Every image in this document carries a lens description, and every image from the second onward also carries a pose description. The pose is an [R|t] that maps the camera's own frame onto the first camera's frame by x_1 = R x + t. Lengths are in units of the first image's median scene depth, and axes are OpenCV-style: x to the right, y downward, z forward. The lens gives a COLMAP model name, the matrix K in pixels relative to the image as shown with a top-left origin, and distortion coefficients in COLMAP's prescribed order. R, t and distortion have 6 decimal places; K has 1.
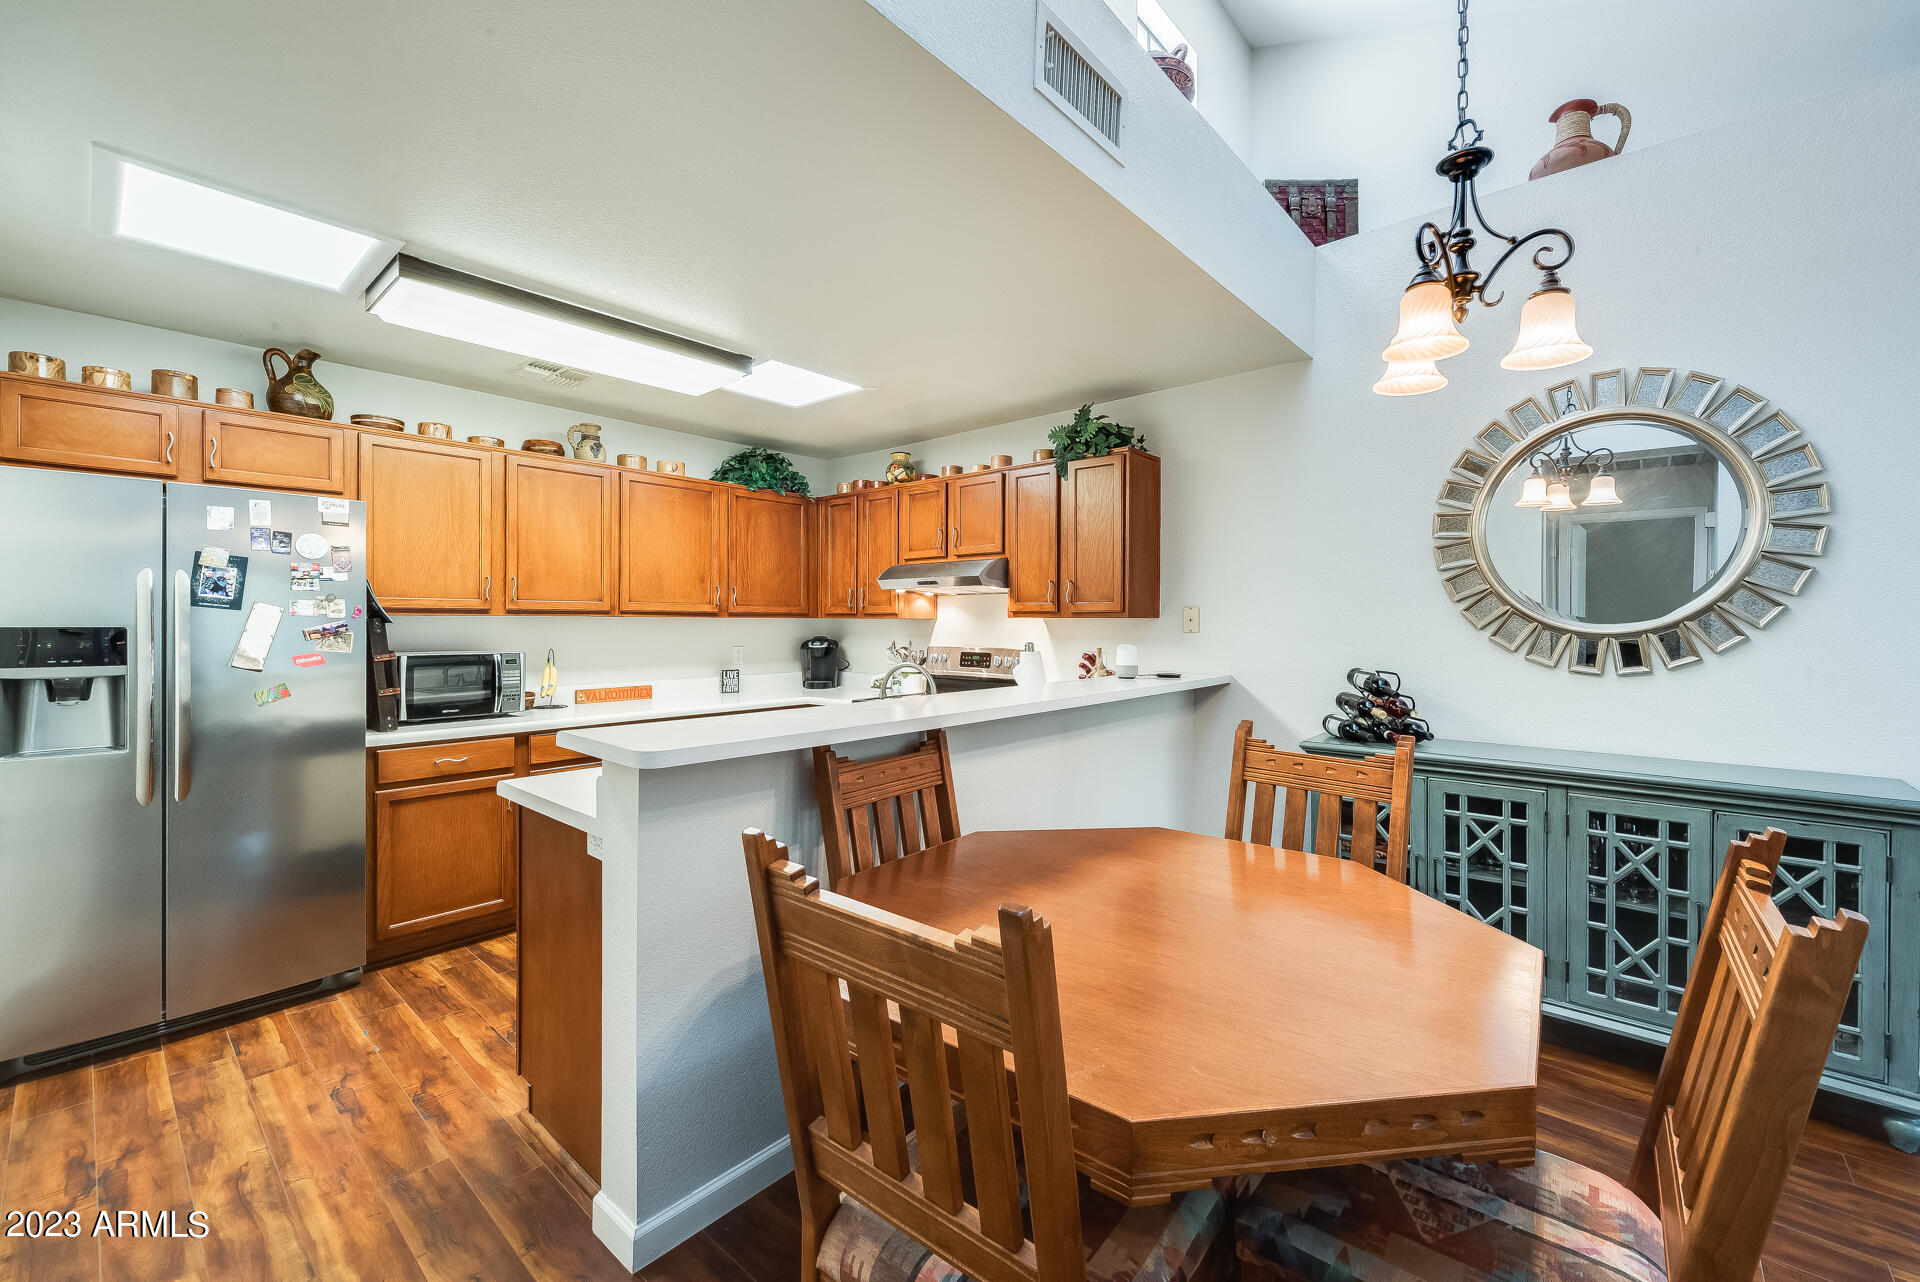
lens RADIAL K [[786.5, 0, 970.0], [0, 786.5, 625.4], [0, 0, 1]] dist [-0.003027, 0.000936]
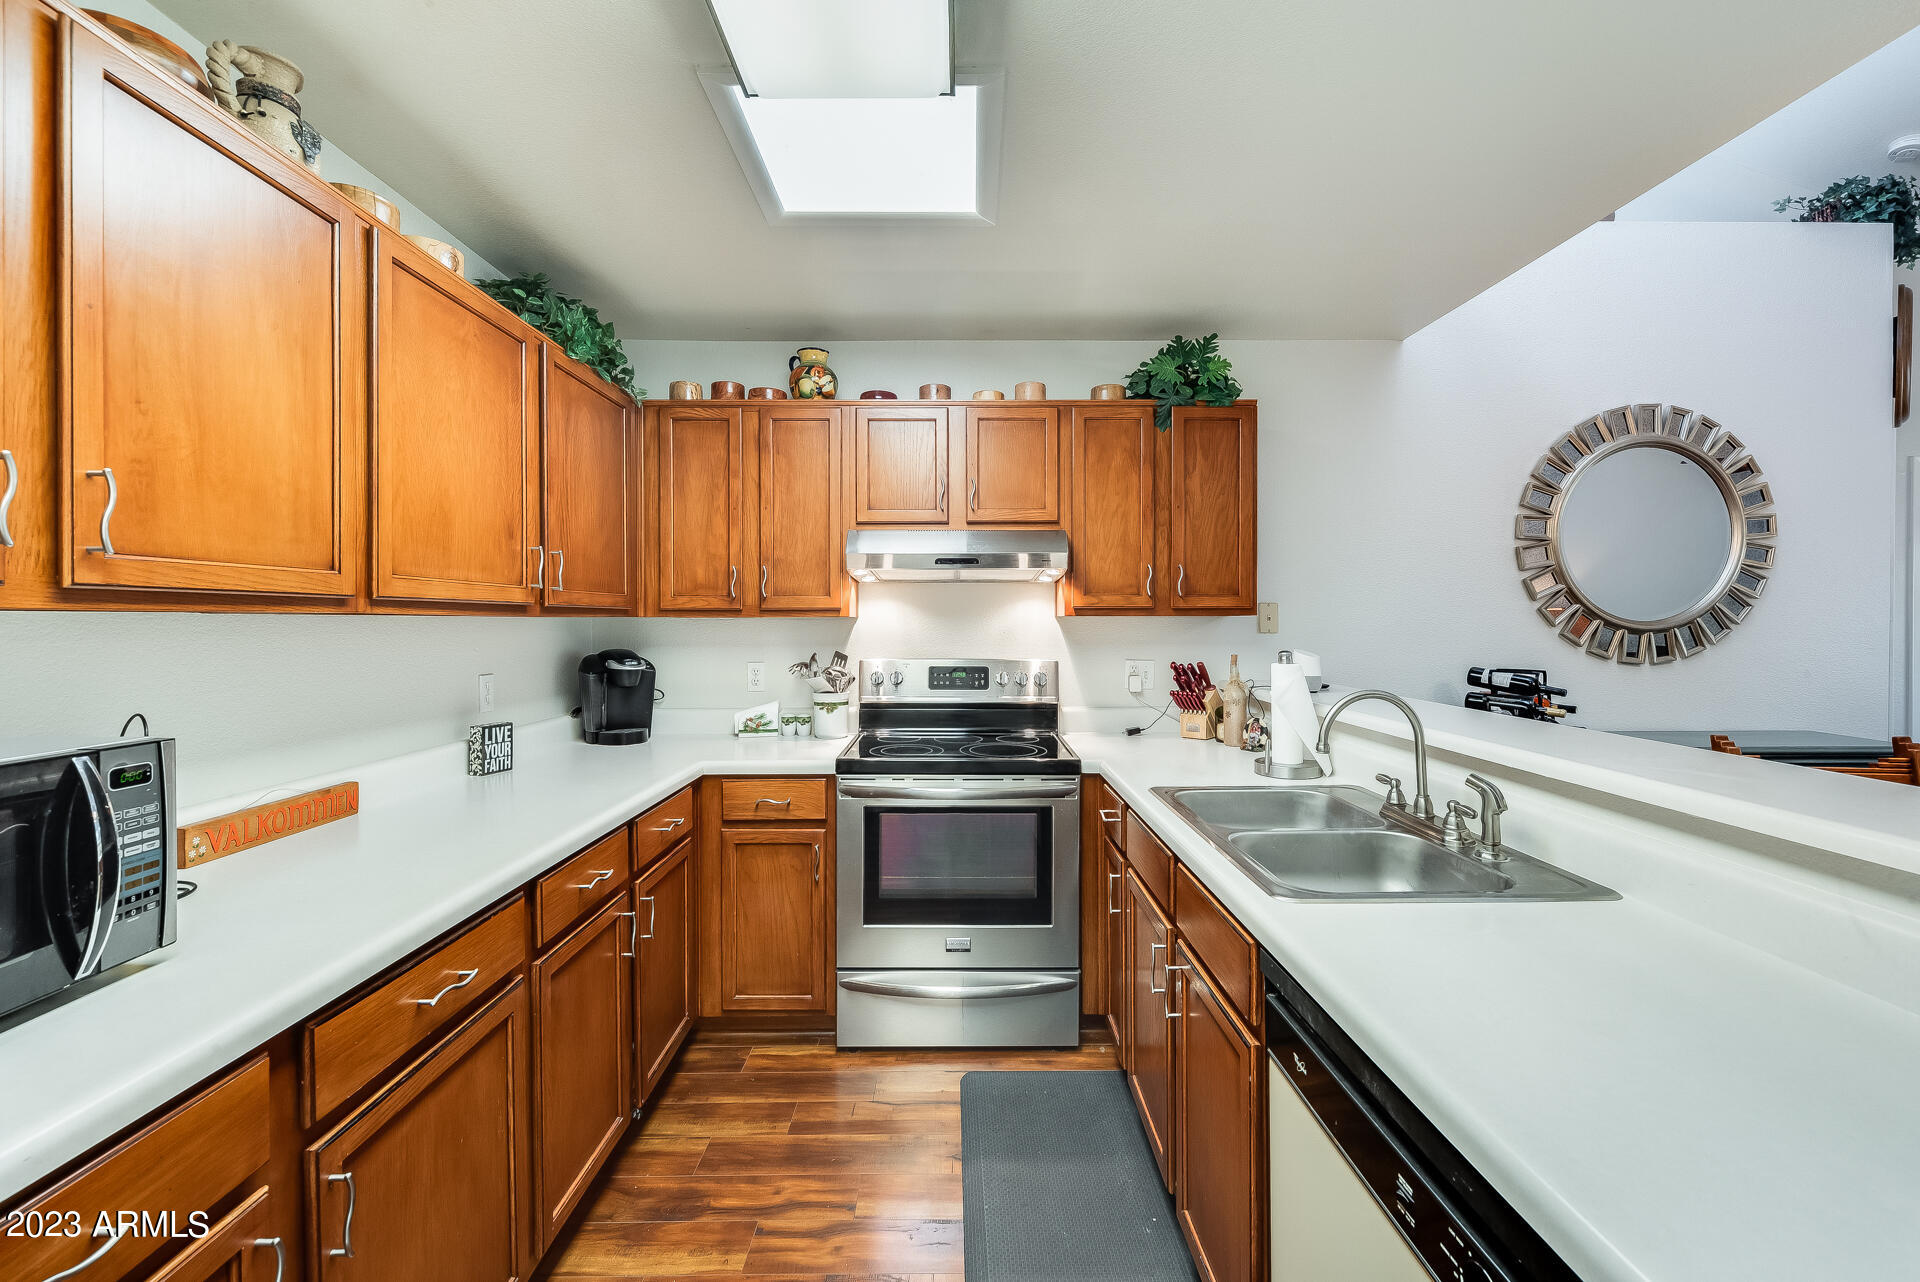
lens RADIAL K [[786.5, 0, 963.7], [0, 786.5, 626.7], [0, 0, 1]] dist [-0.003027, 0.000936]
pose [[0.749380, -0.008980, 0.662079, -0.584901], [0.006916, 0.999960, 0.005735, -0.005971], [-0.662104, 0.000281, 0.749412, 0.644535]]
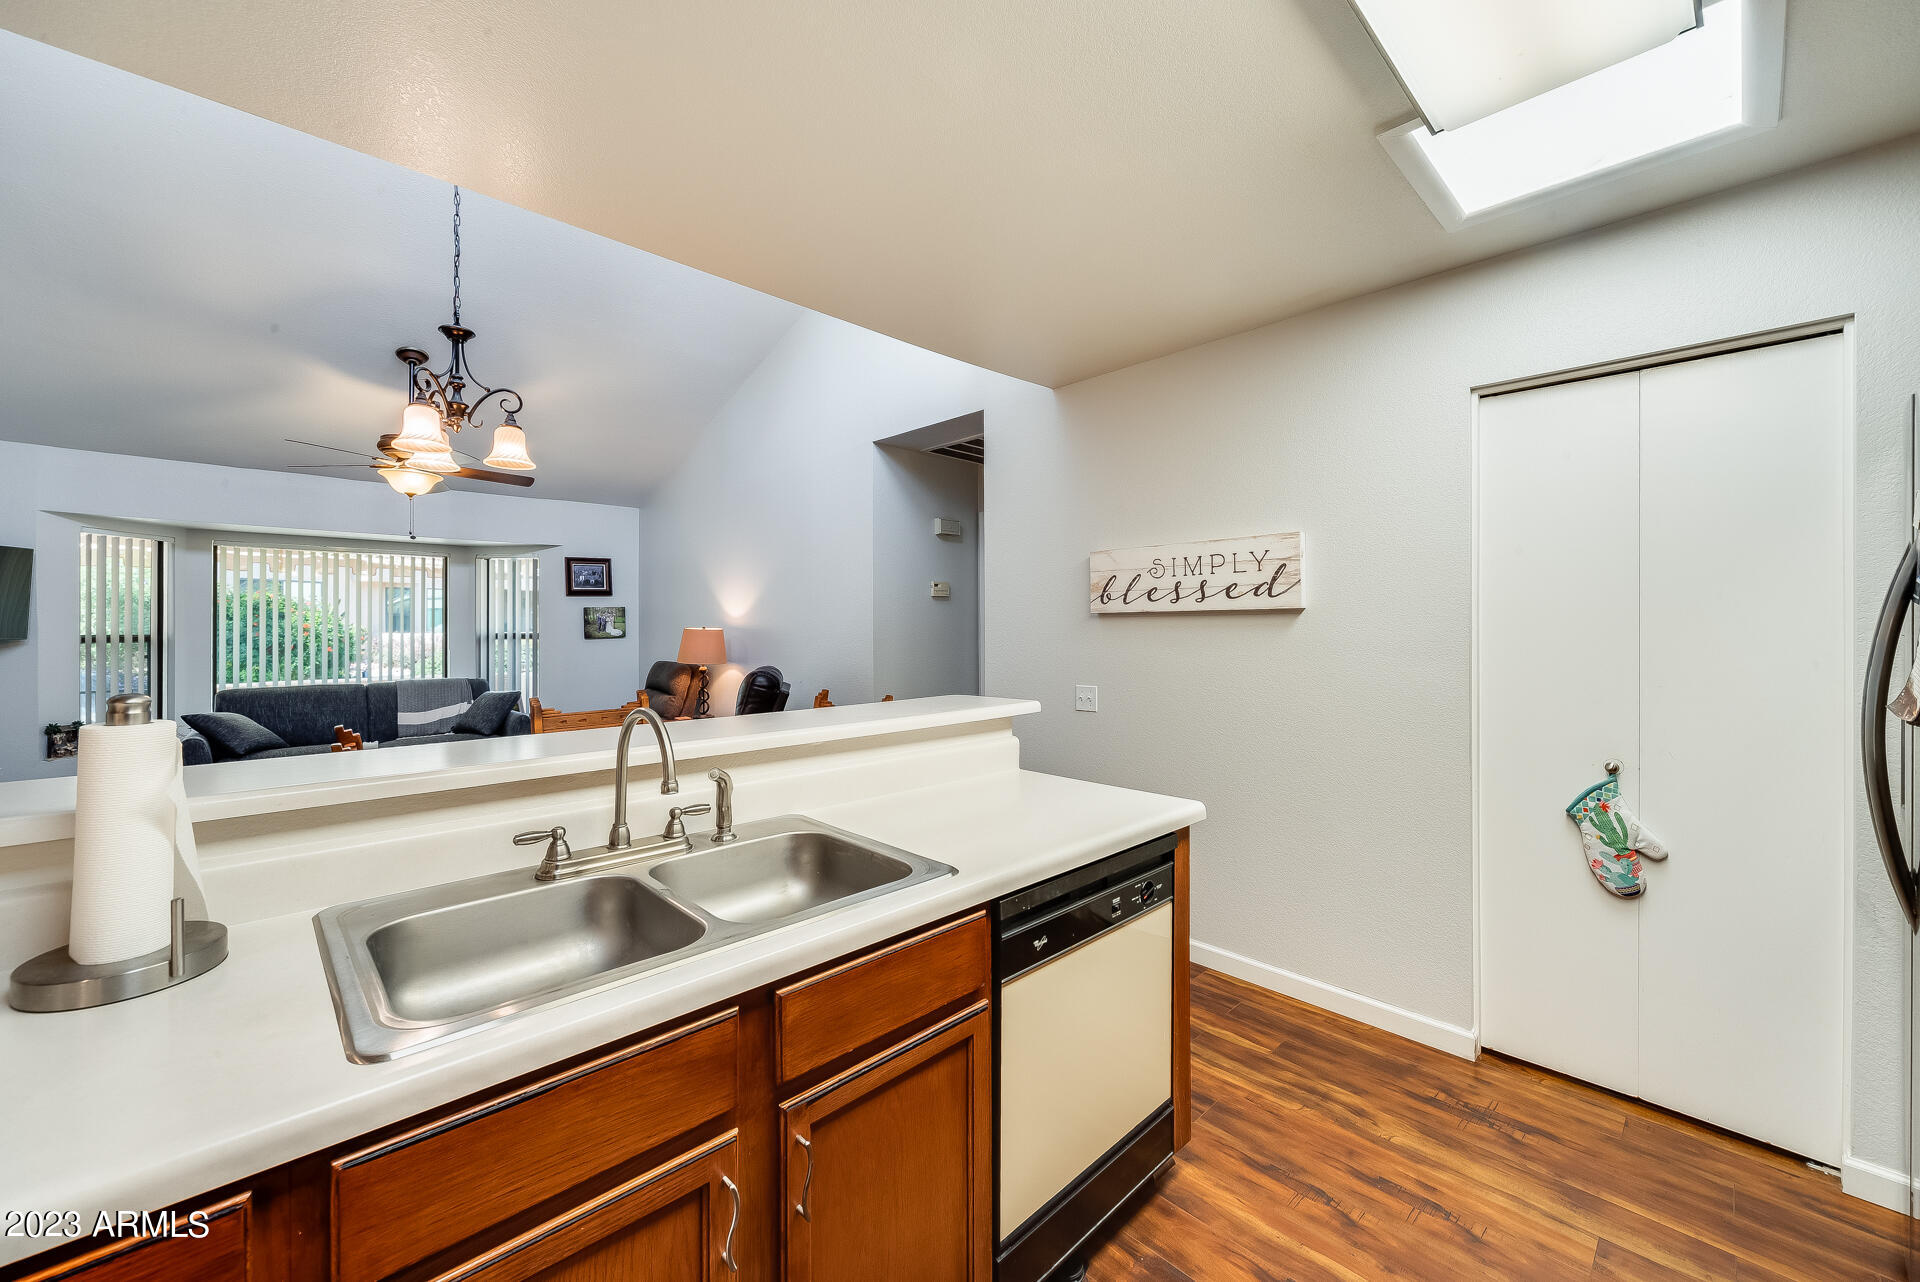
lens RADIAL K [[747.0, 0, 966.2], [0, 747.0, 621.8], [0, 0, 1]] dist [0.000846, -0.000926]
pose [[-0.995934, 0.000170, 0.090090, -0.265289], [0.000436, 0.999996, 0.002939, -0.008197], [-0.090089, 0.002966, -0.995929, 1.224511]]
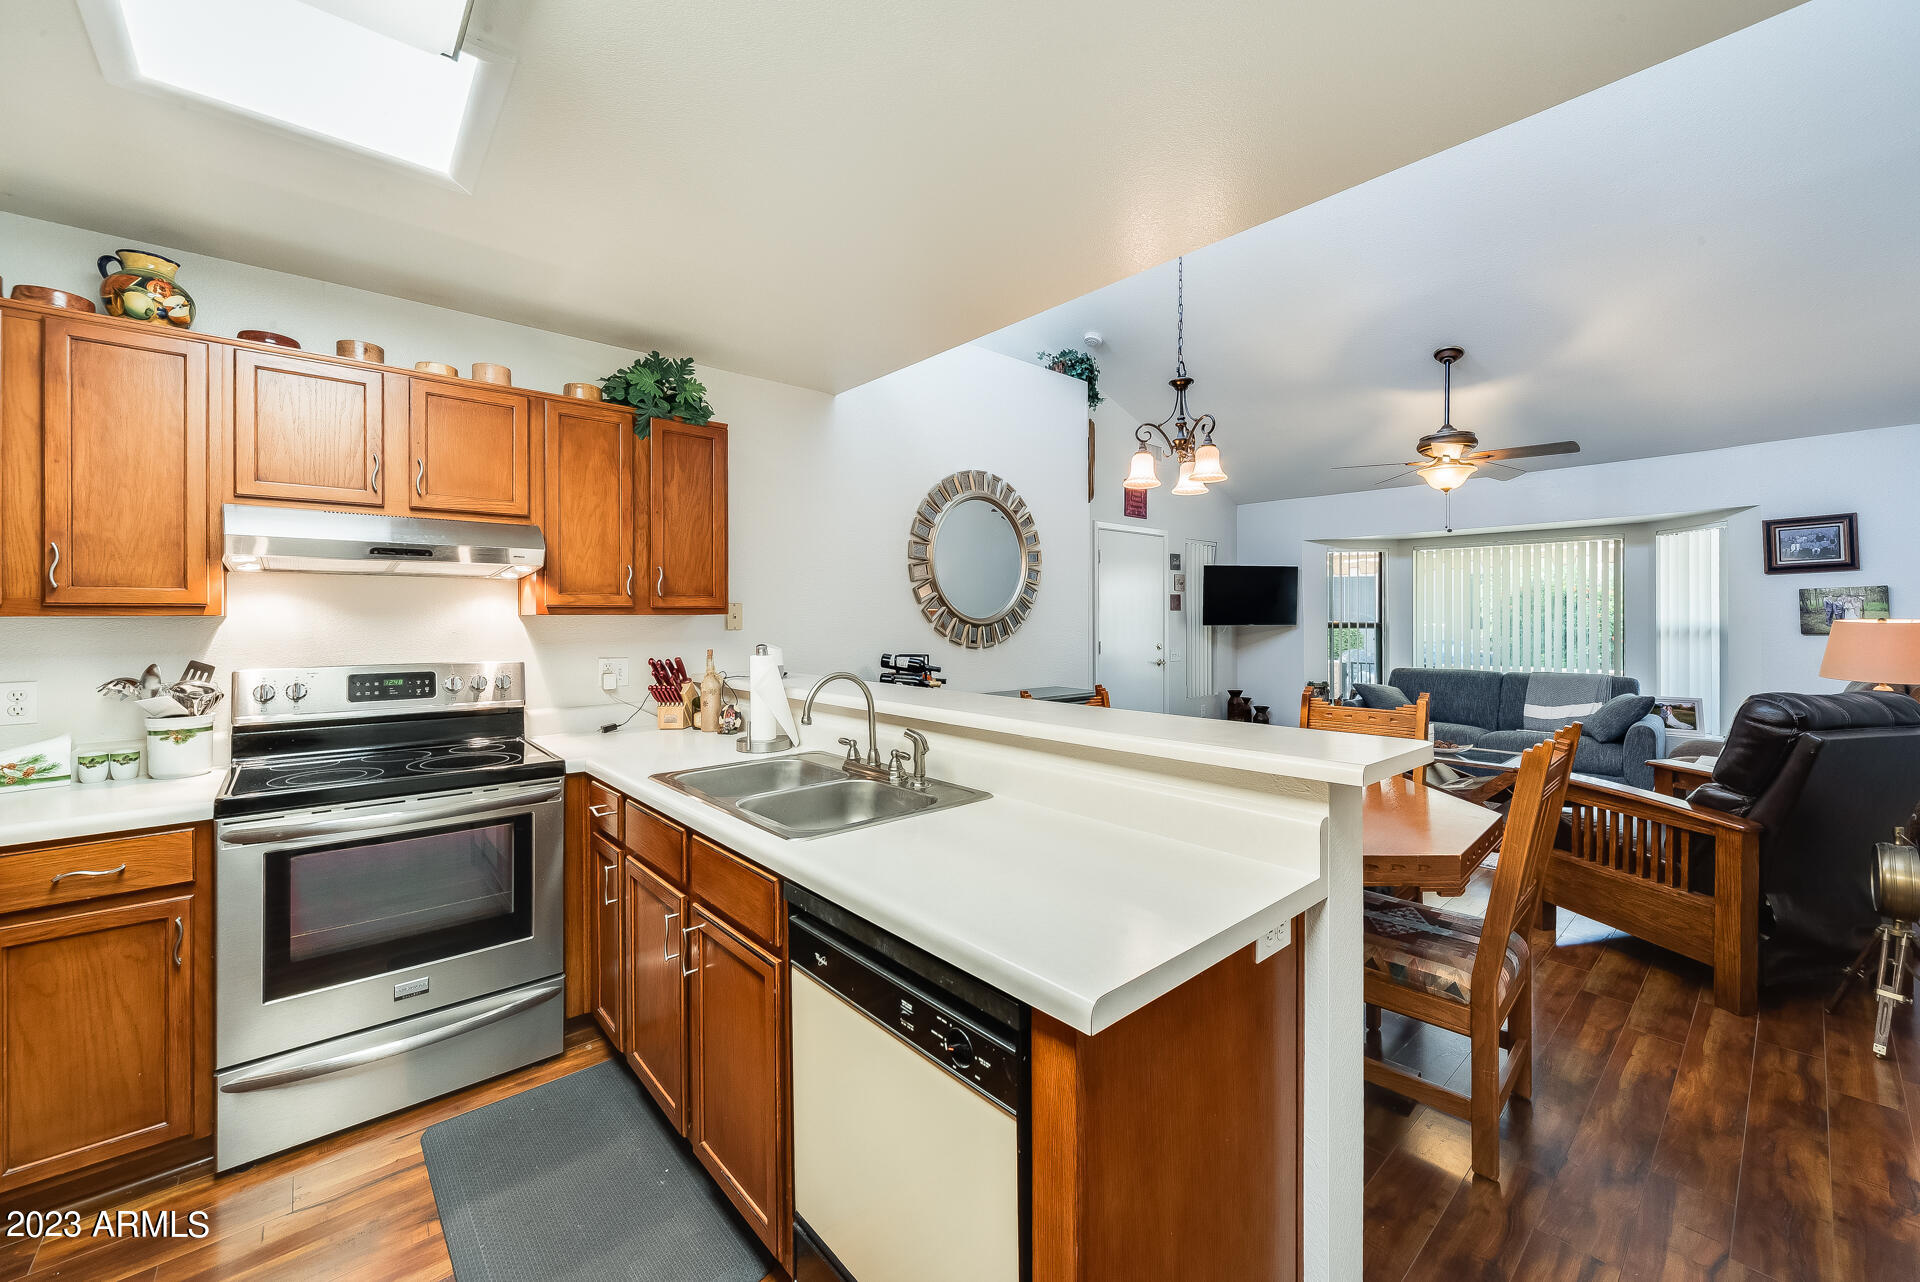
lens RADIAL K [[747.0, 0, 967.7], [0, 747.0, 616.5], [0, 0, 1]] dist [0.000846, -0.000926]
pose [[0.126910, -0.001702, 0.991913, -0.654782], [0.009645, 0.999953, 0.000482, -0.005980], [-0.991867, 0.009505, 0.126920, 0.664903]]
